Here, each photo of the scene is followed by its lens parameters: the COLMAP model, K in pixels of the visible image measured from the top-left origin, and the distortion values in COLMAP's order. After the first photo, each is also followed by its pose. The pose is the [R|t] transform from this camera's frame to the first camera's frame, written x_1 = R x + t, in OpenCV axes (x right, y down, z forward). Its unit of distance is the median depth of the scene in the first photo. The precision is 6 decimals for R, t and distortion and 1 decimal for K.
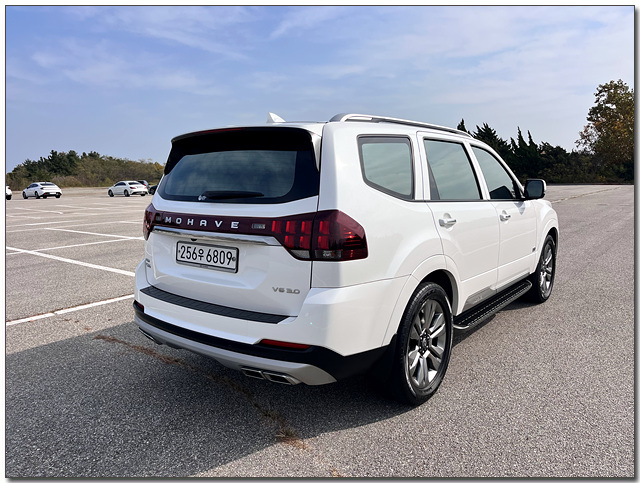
lens RADIAL K [[476.2, 0, 321.6], [0, 476.2, 238.3], [0, 0, 1]] dist [0.079398, -0.105396]
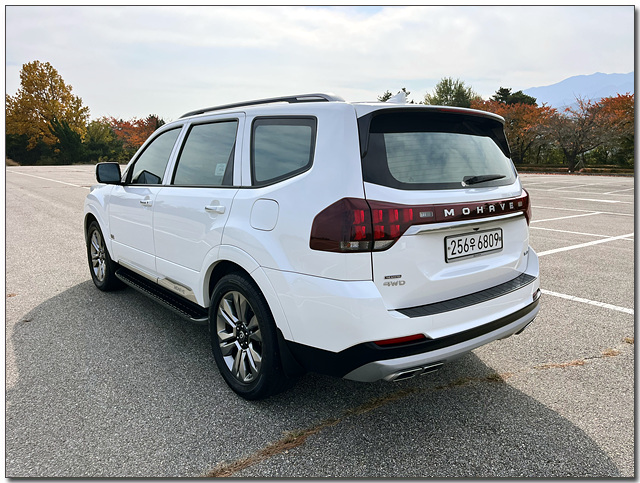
lens RADIAL K [[476.2, 0, 321.6], [0, 476.2, 238.3], [0, 0, 1]] dist [0.079398, -0.105396]
pose [[0.209280, -0.146946, 0.966752, -1.246544], [0.116455, 0.985354, 0.124563, -0.131609], [-0.970897, 0.086515, 0.223327, 1.096936]]
